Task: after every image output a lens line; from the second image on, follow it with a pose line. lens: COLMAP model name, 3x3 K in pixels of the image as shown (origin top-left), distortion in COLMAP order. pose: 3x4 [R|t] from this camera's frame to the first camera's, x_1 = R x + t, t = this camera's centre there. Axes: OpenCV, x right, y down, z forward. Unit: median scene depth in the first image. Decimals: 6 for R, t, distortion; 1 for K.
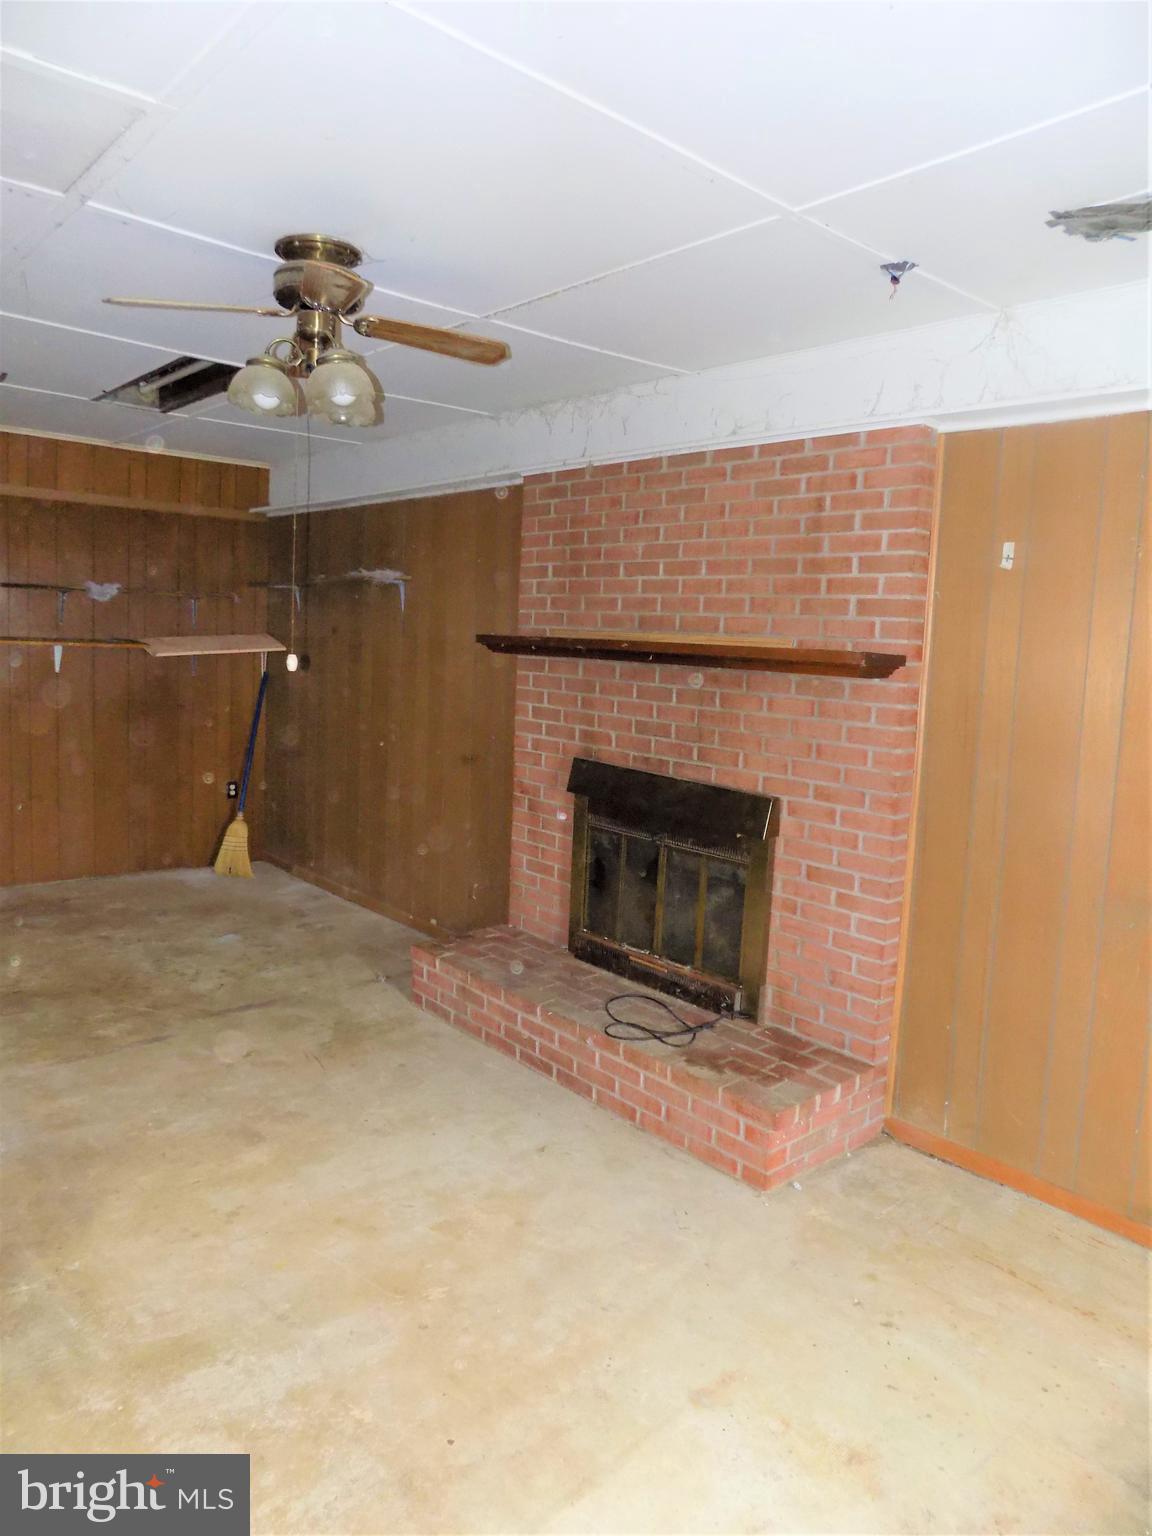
lens RADIAL K [[1029.7, 0, 570.5], [0, 1029.7, 759.9], [0, 0, 1]] dist [-0.067802, 0.063937]
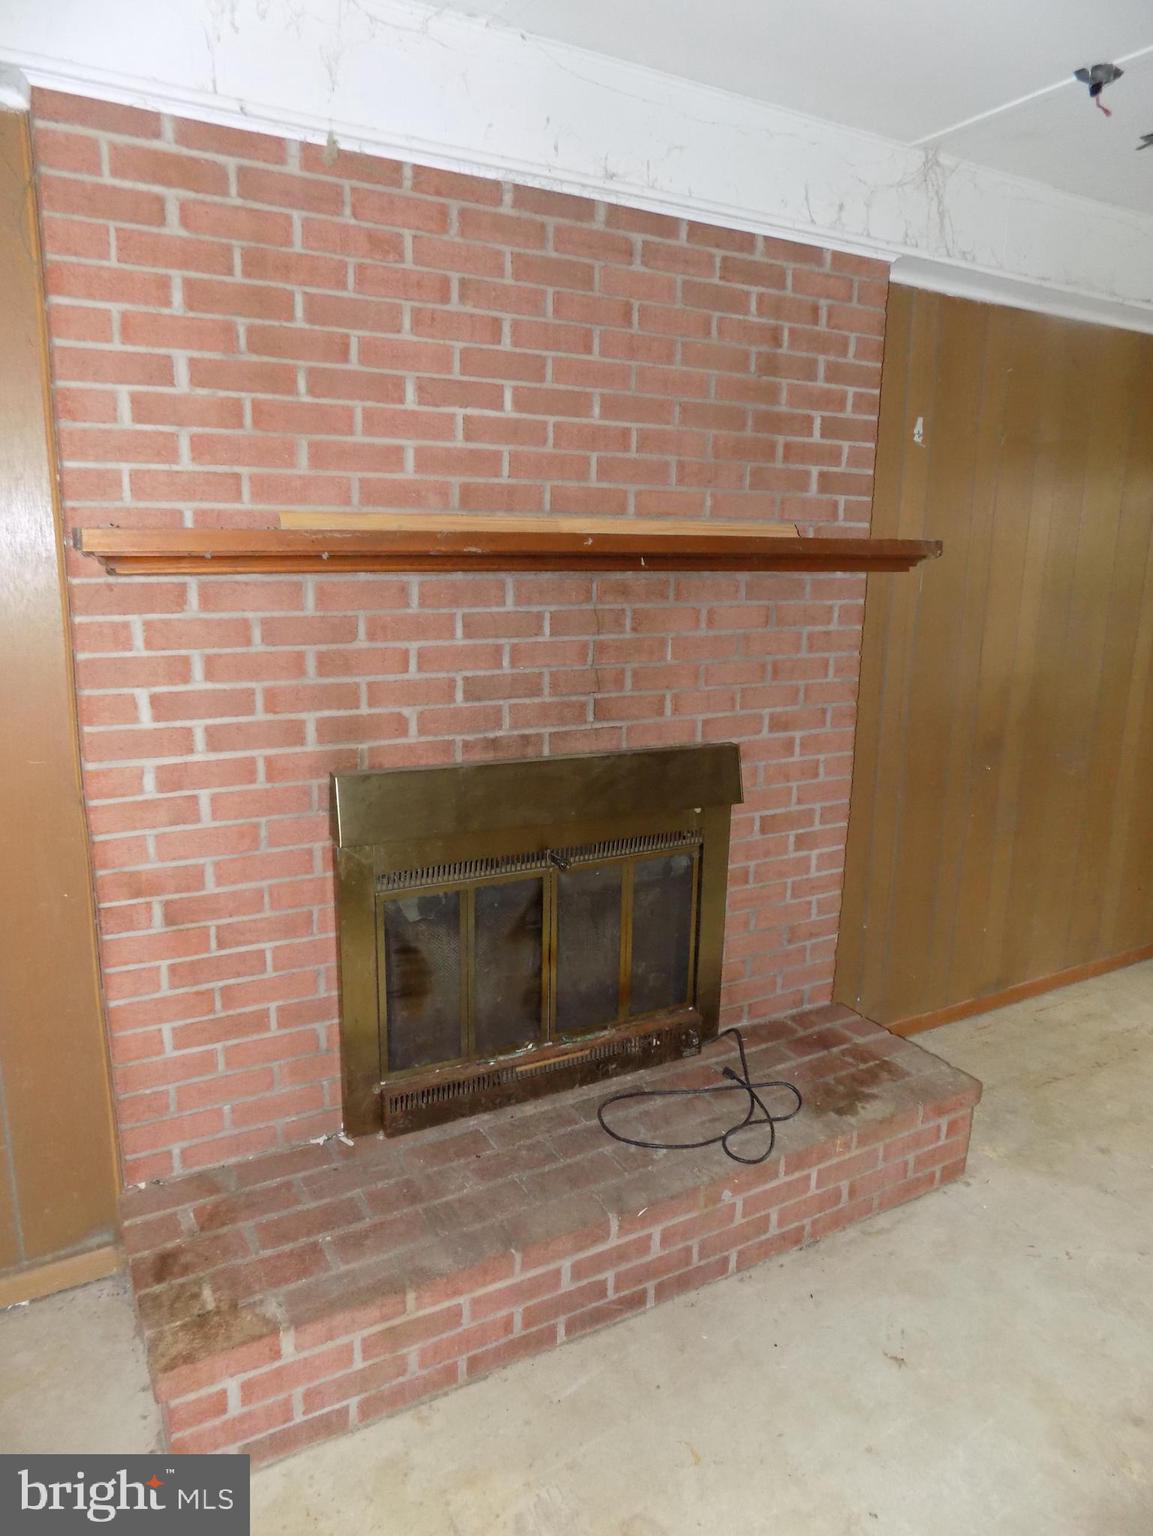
lens RADIAL K [[1029.7, 0, 587.3], [0, 1029.7, 759.1], [0, 0, 1]] dist [-0.067802, 0.063937]
pose [[0.208016, -0.247817, 0.946211, -0.513324], [0.108954, 0.967223, 0.229368, -0.130619], [-0.972038, 0.055382, 0.228199, 0.919833]]
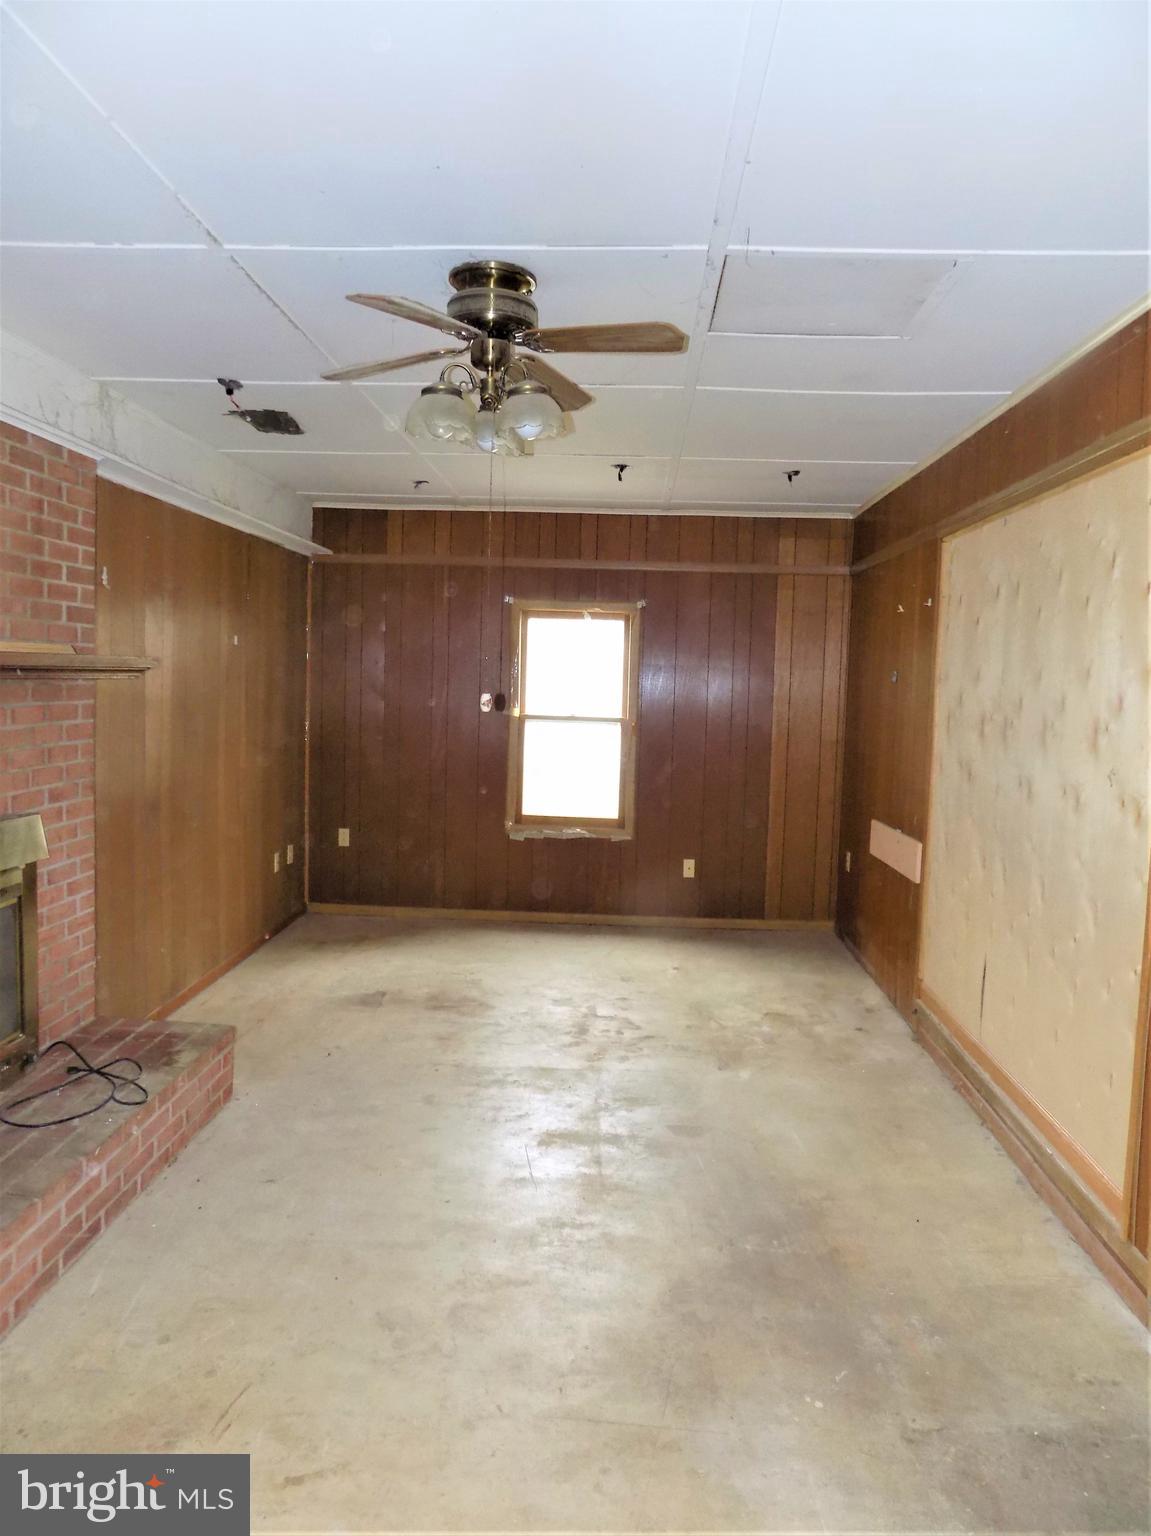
lens RADIAL K [[1029.7, 0, 578.1], [0, 1029.7, 761.0], [0, 0, 1]] dist [-0.067802, 0.063937]
pose [[-0.713704, -0.121437, 0.689840, -0.774879], [0.021065, 0.980690, 0.194430, -0.176455], [-0.700131, 0.153297, -0.697364, 1.269854]]
